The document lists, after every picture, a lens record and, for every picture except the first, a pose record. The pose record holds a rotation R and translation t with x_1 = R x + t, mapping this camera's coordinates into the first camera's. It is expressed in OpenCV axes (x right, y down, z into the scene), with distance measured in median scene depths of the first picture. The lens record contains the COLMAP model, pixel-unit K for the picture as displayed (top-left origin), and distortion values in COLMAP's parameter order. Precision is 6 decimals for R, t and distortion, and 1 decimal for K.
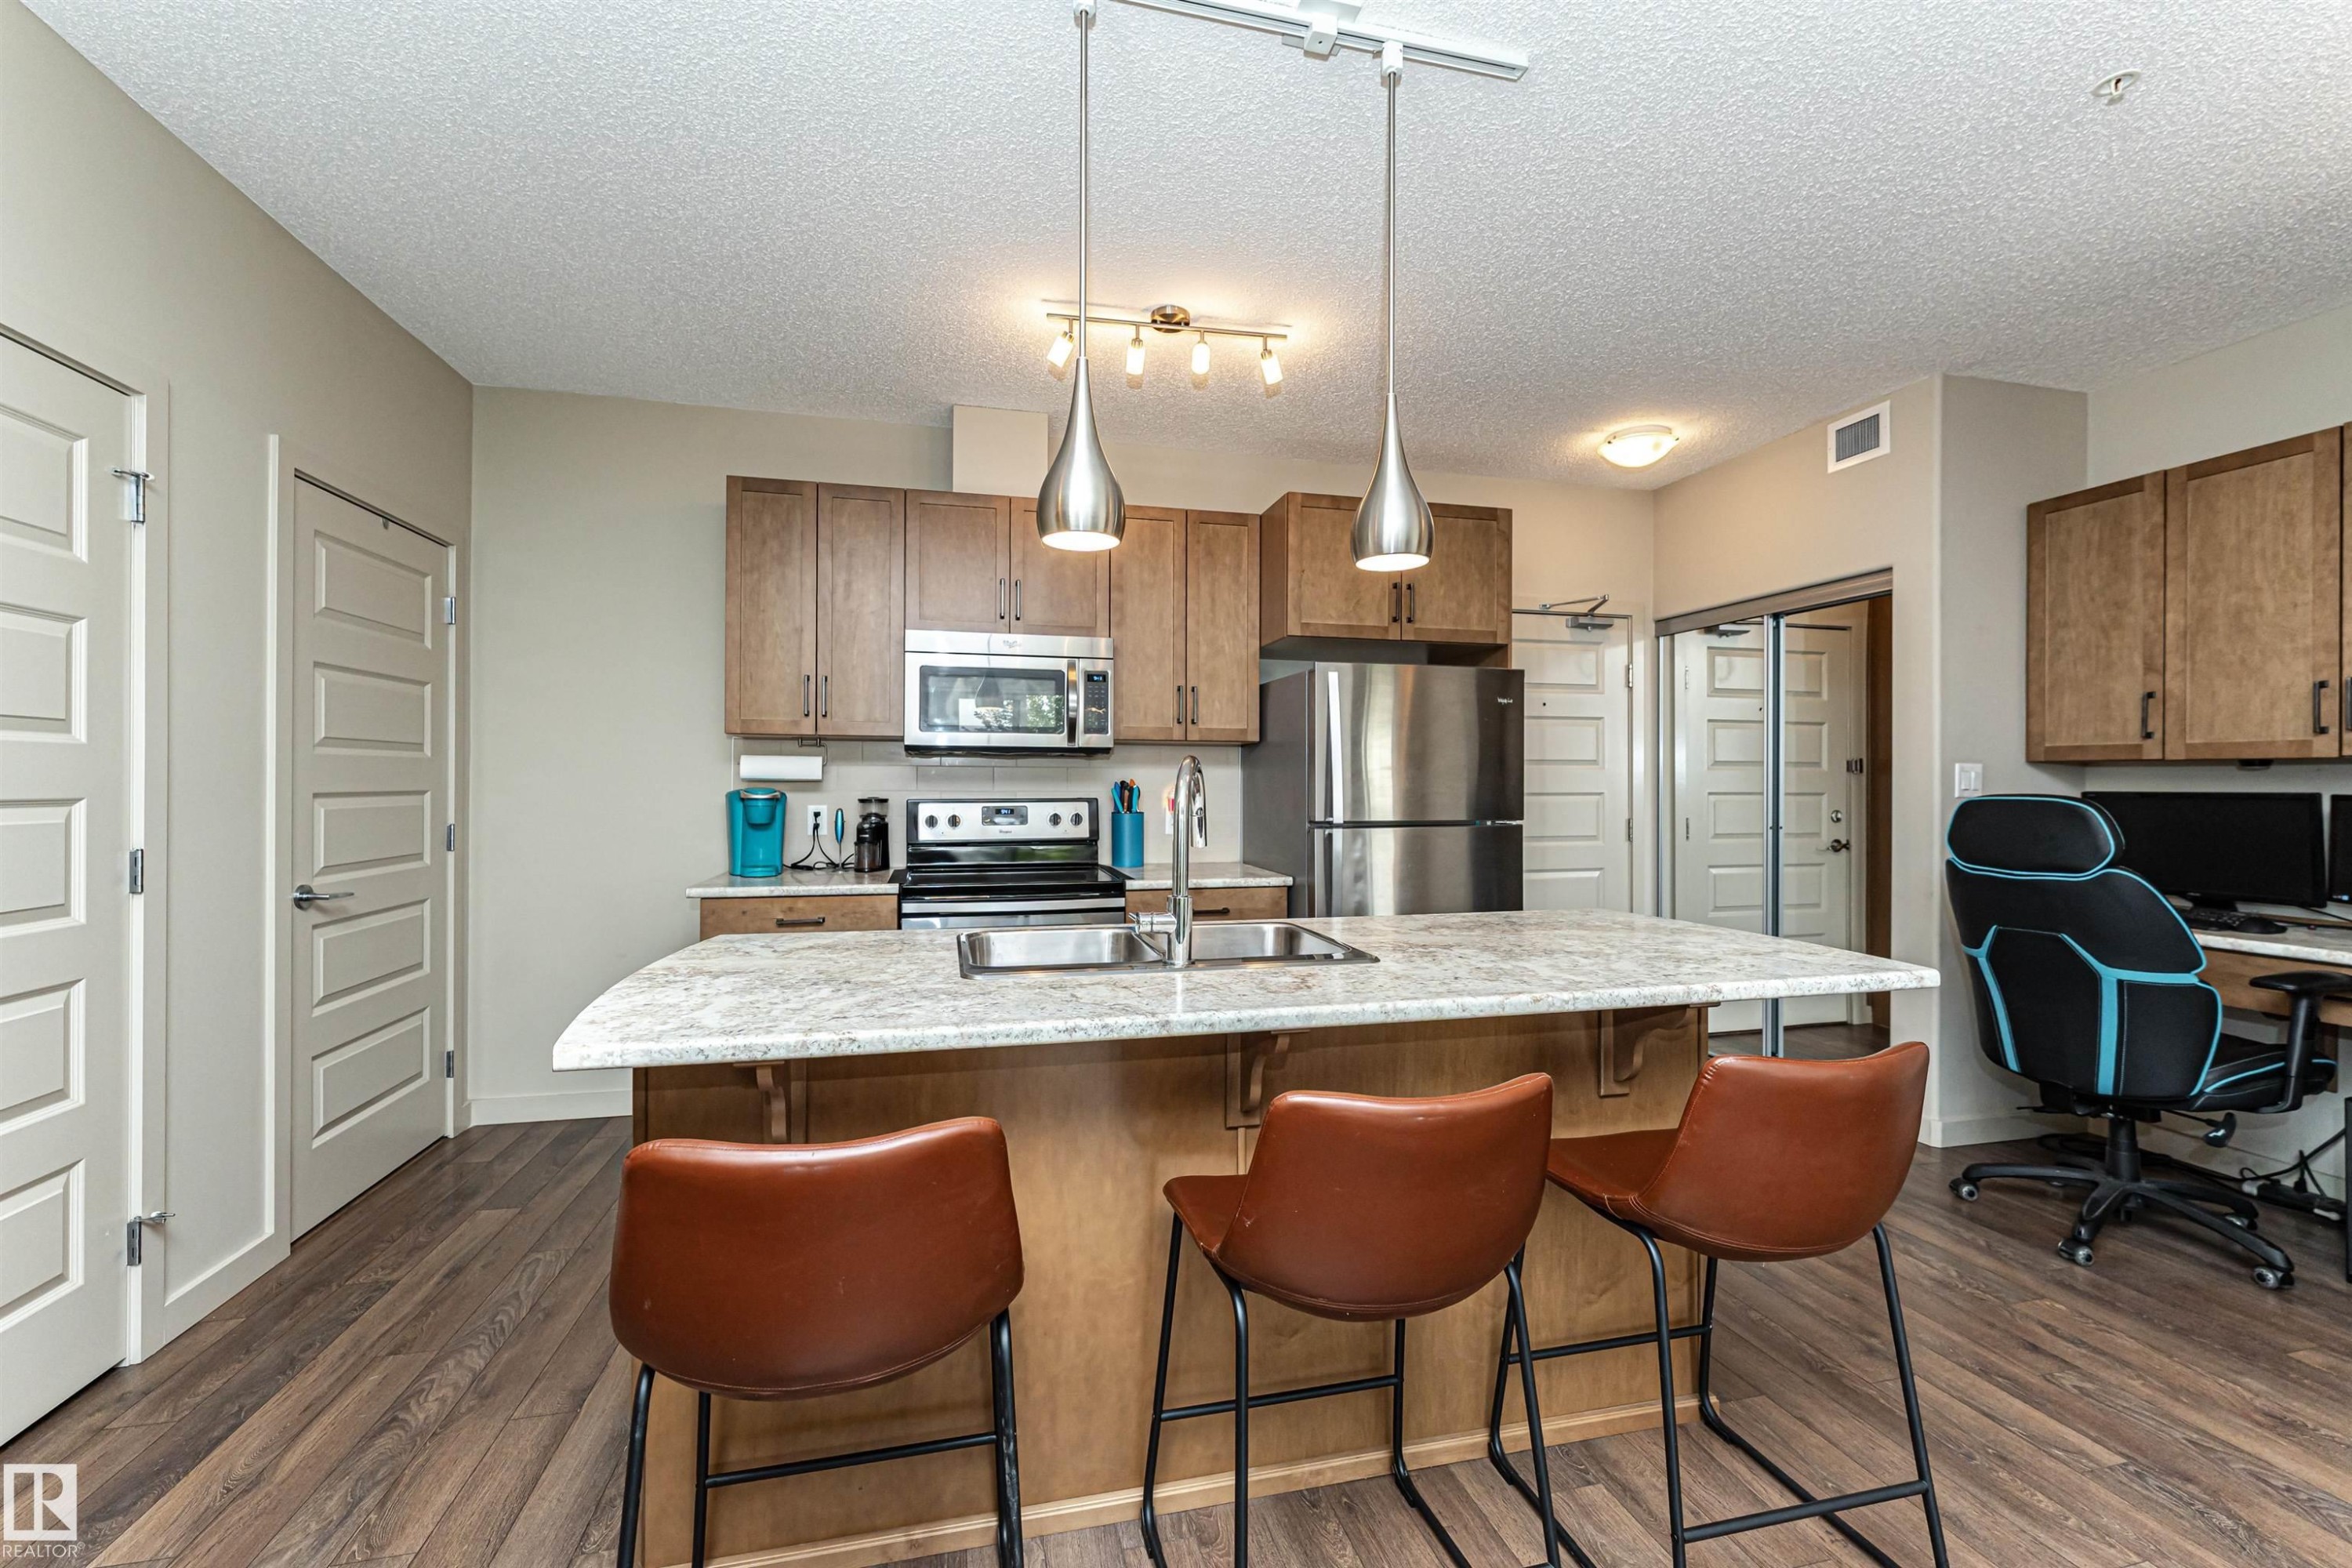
lens RADIAL K [[939.0, 0, 1170.7], [0, 939.0, 781.8], [0, 0, 1]] dist [0.000711, -0.000345]
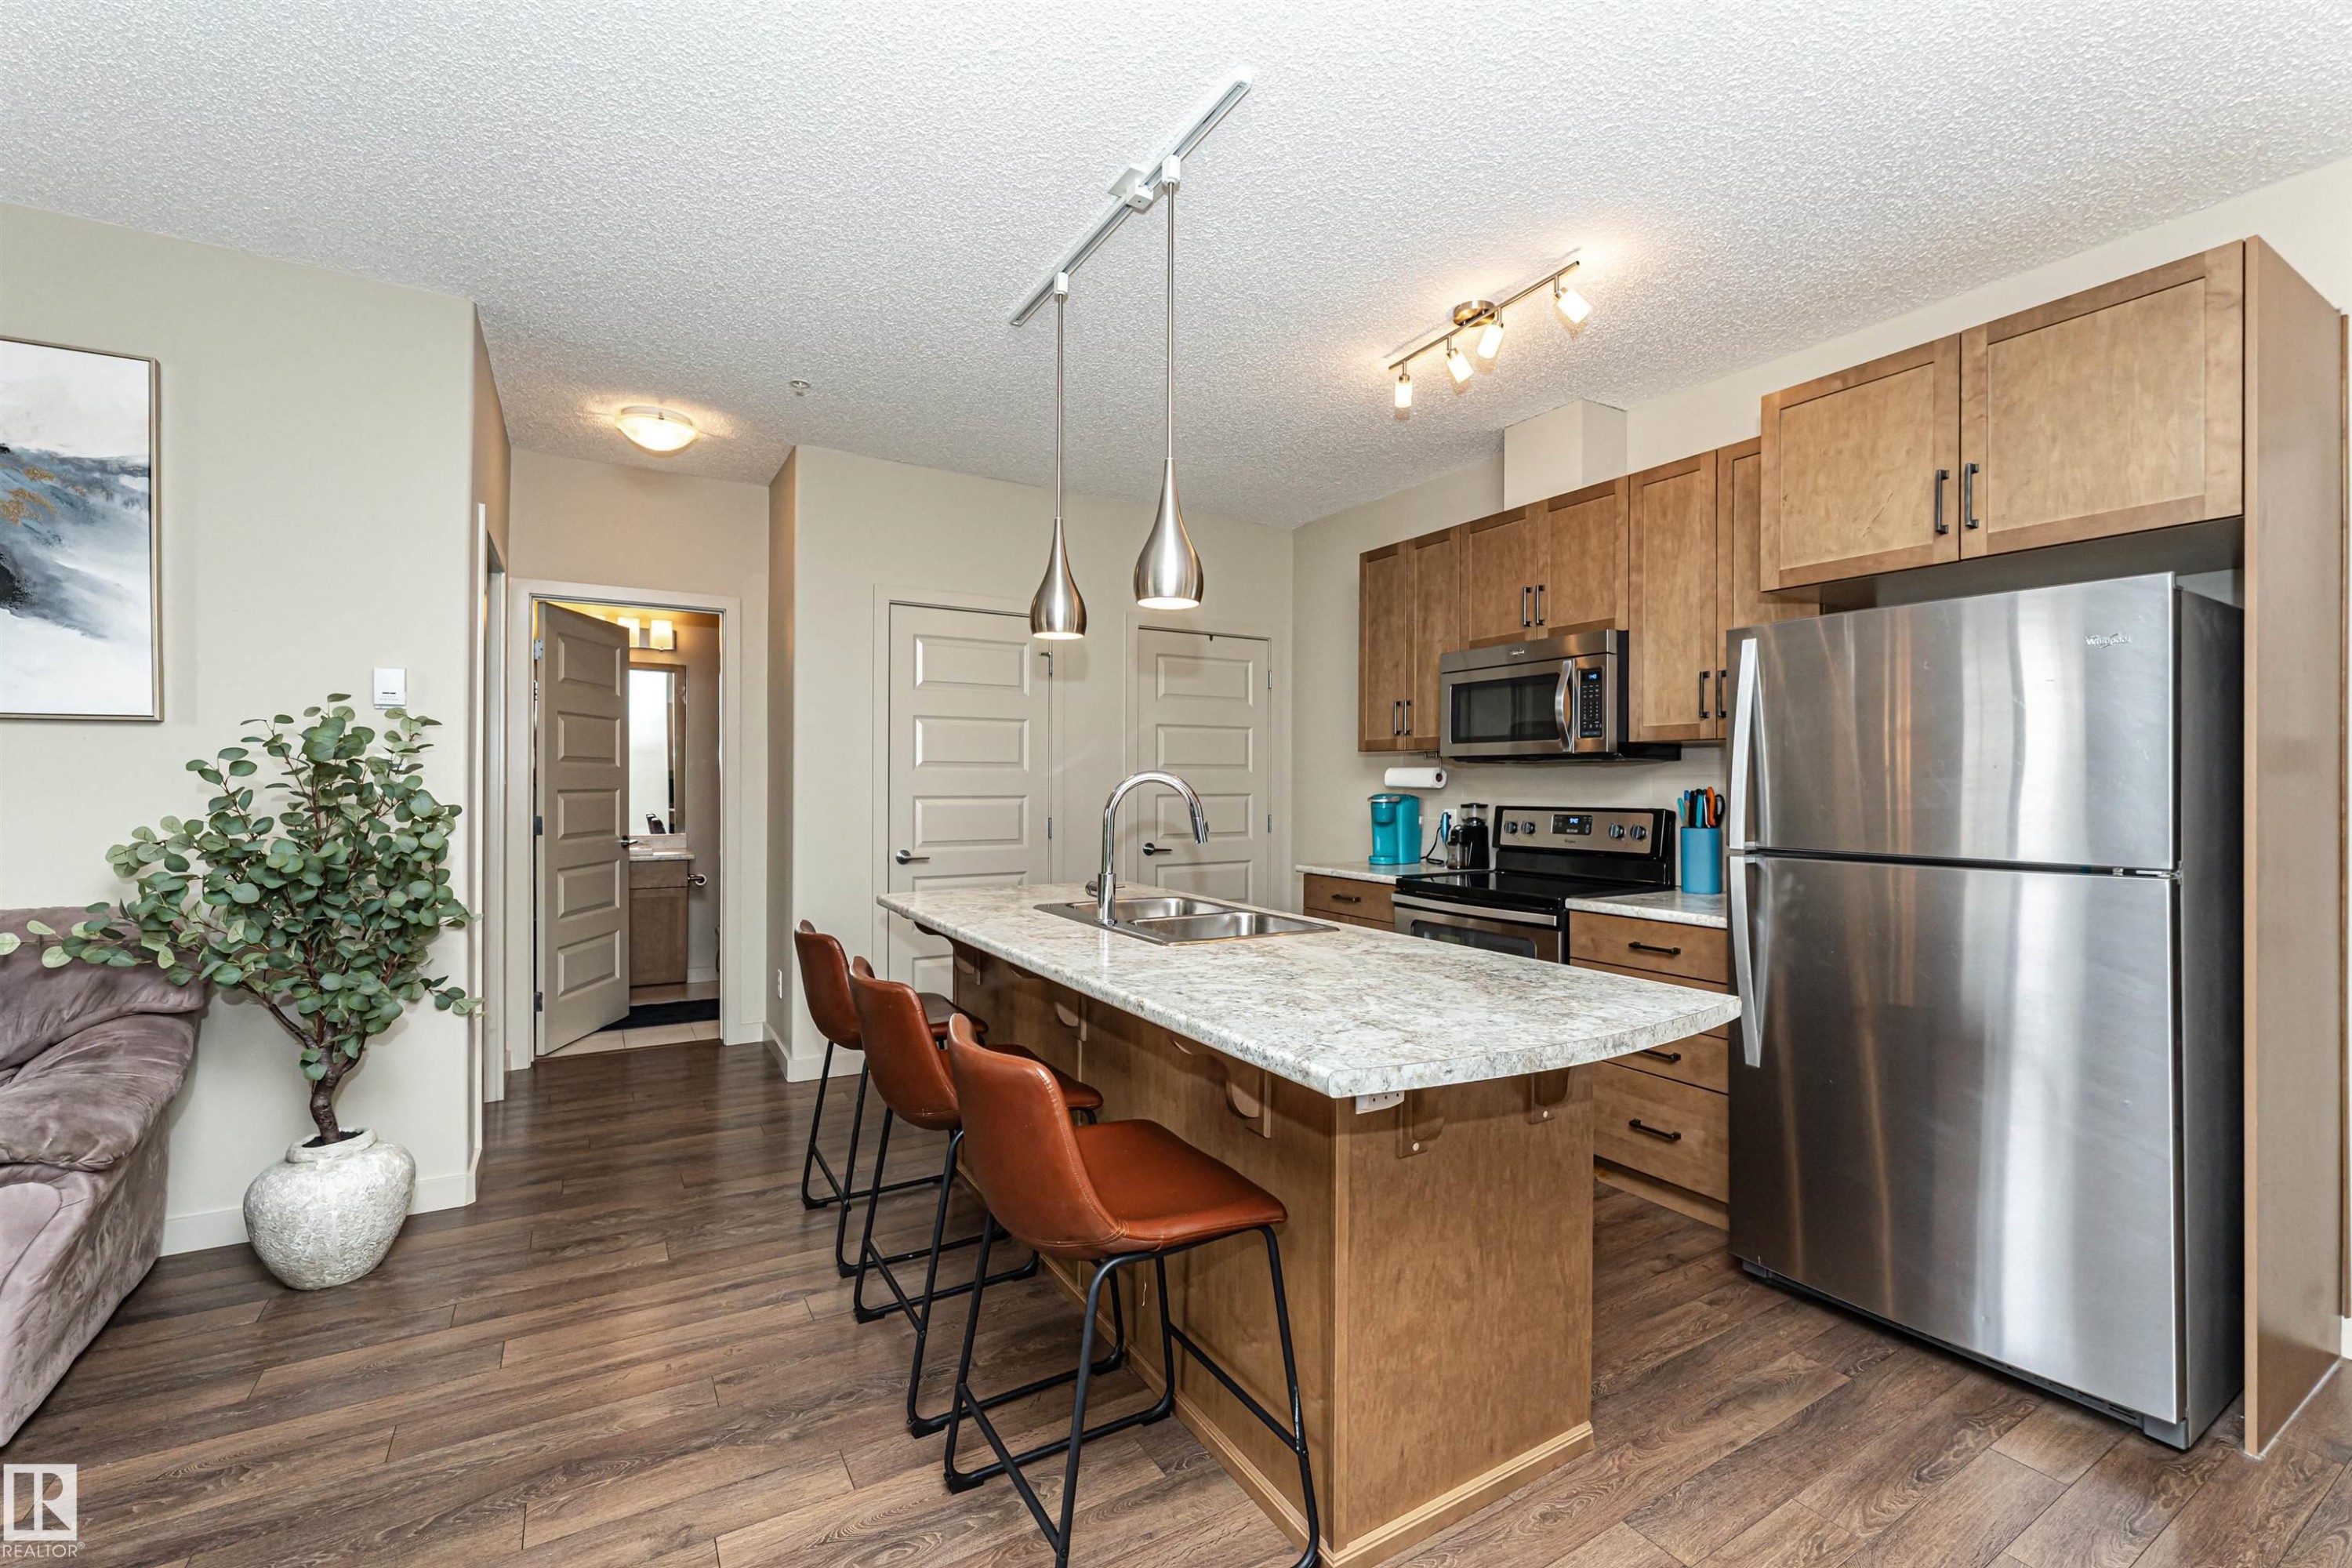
lens RADIAL K [[989.9, 0, 1169.0], [0, 989.9, 780.1], [0, 0, 1]] dist [-0.005001, 0.000590]
pose [[0.293391, -0.004739, -0.955981, 0.780889], [-0.000011, 0.999988, -0.004961, -0.005493], [0.955993, 0.001466, 0.293387, 0.355130]]
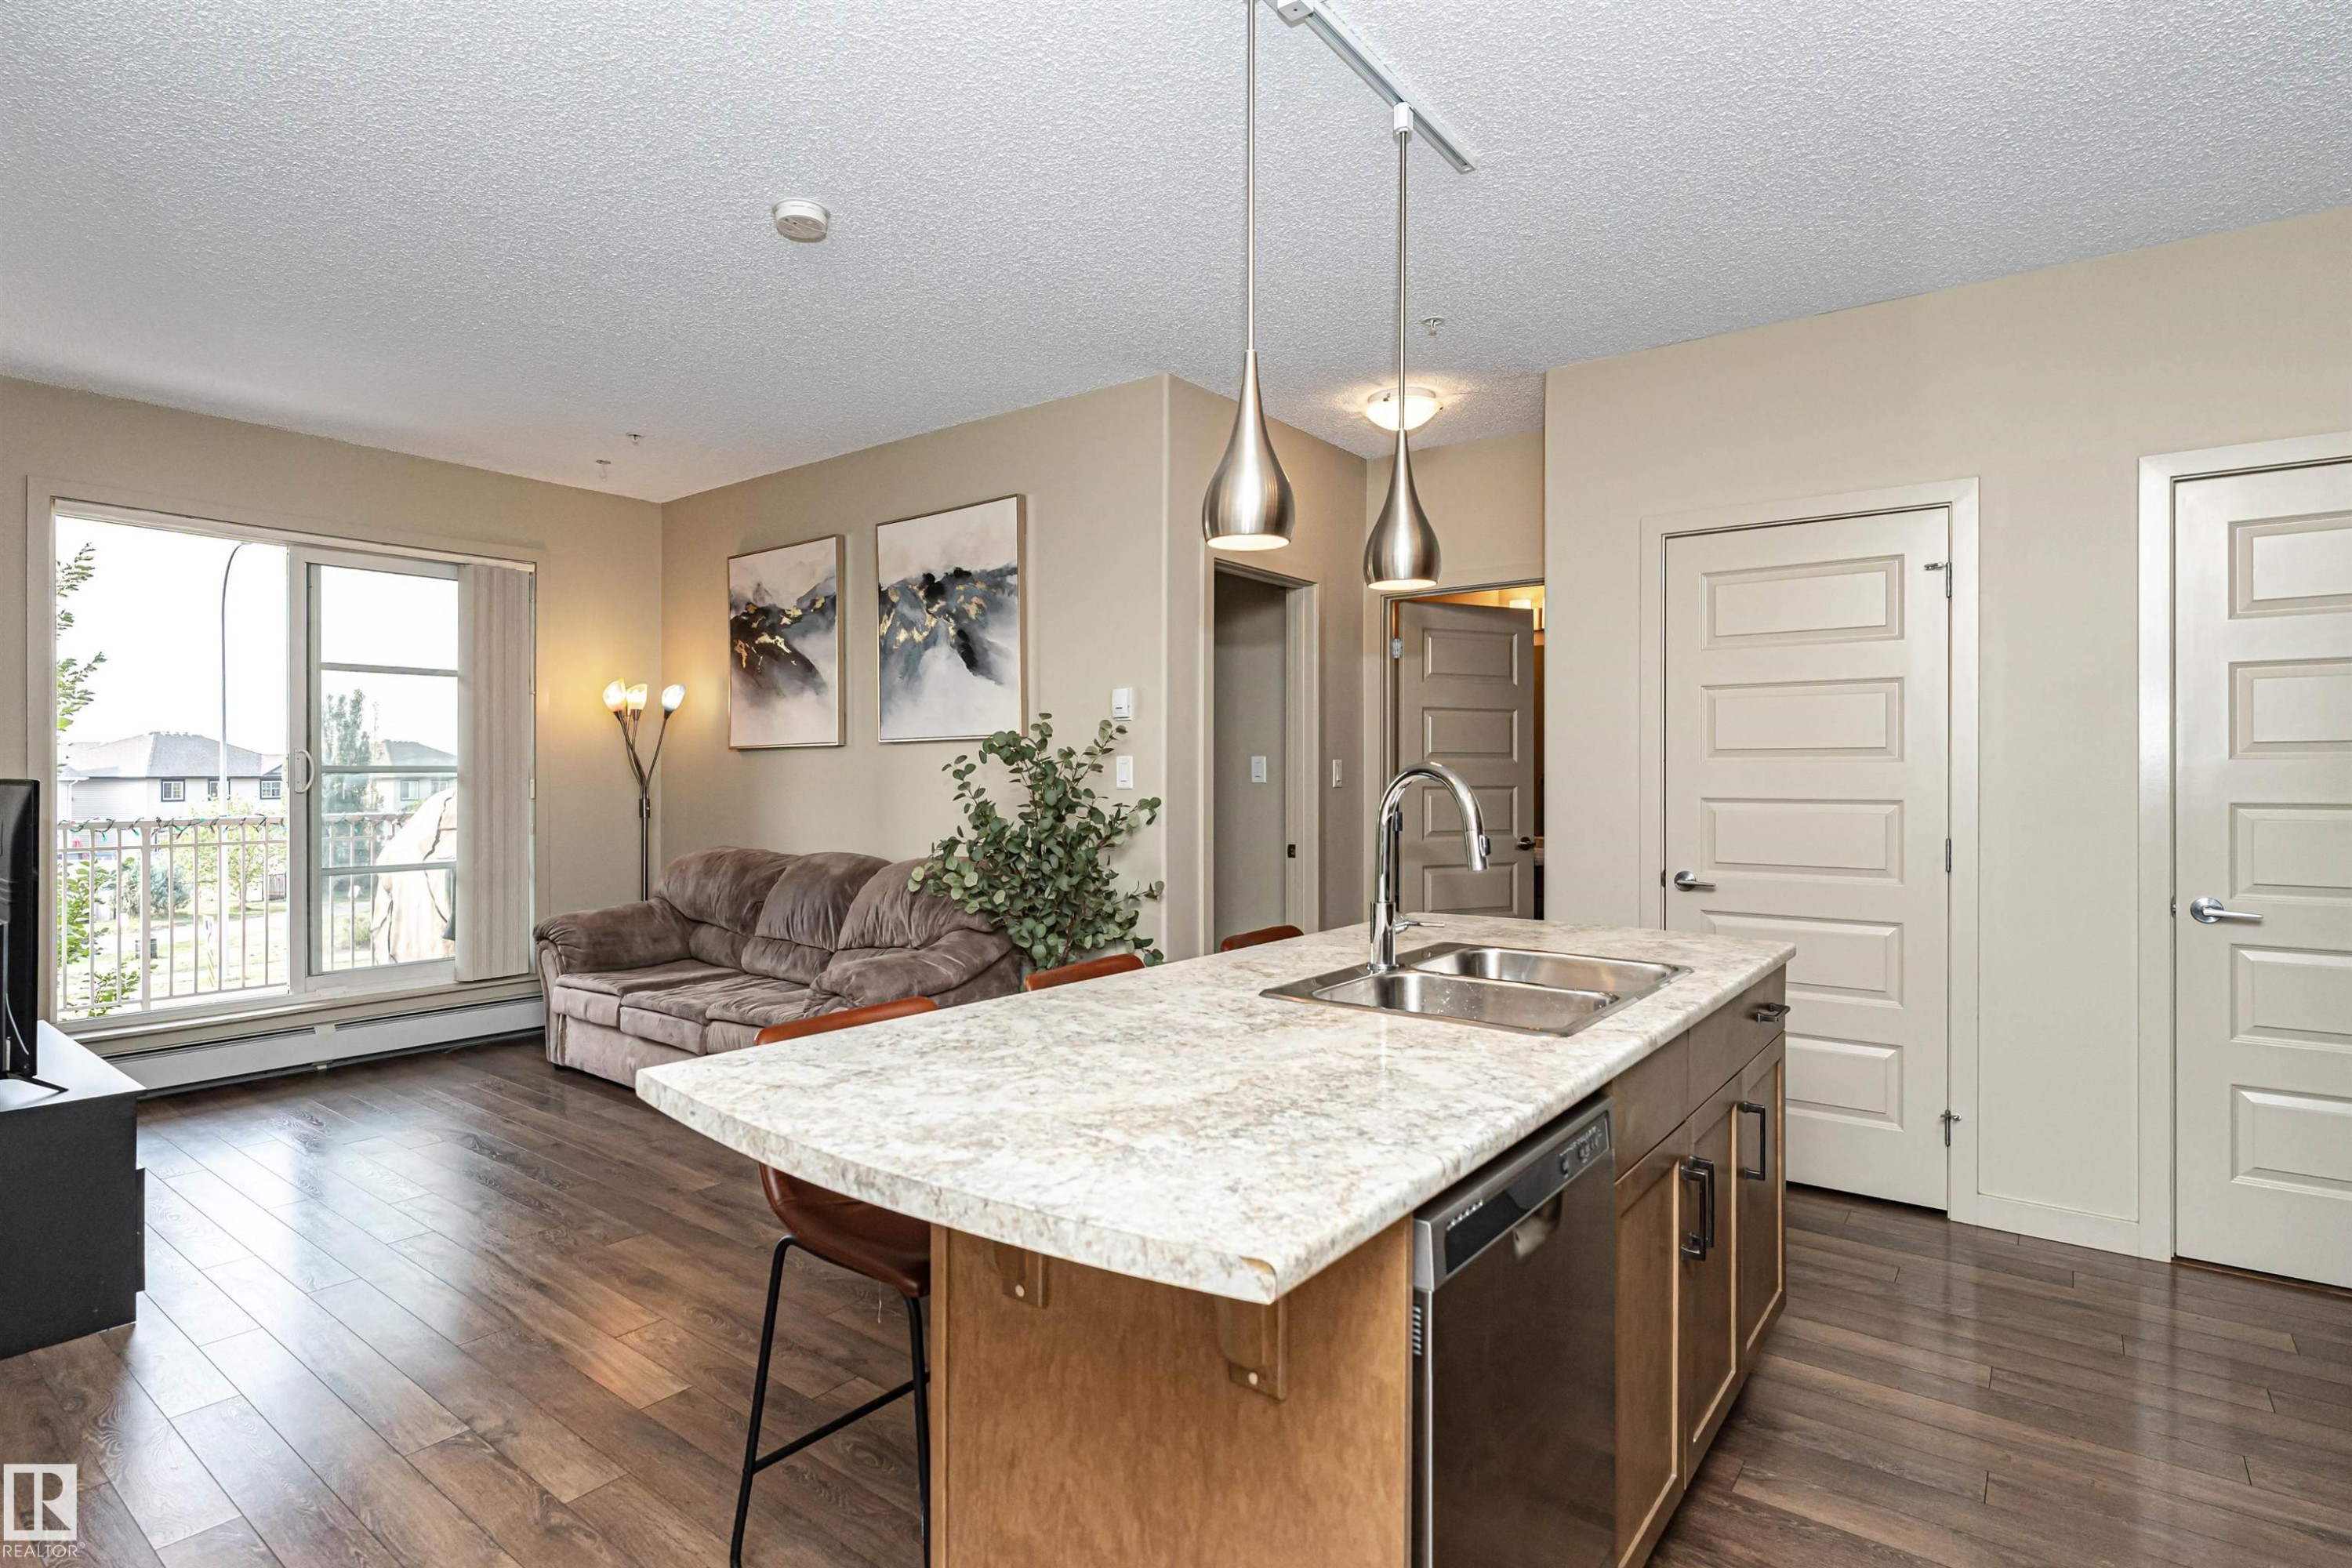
lens RADIAL K [[1189.8, 0, 1091.0], [0, 1189.8, 777.4], [0, 0, 1]] dist [-0.000458, -0.000222]
pose [[-0.798923, -0.003850, -0.601421, 0.570338], [-0.003348, 0.999992, -0.001955, -0.006660], [0.601424, 0.000451, -0.798930, 0.998193]]
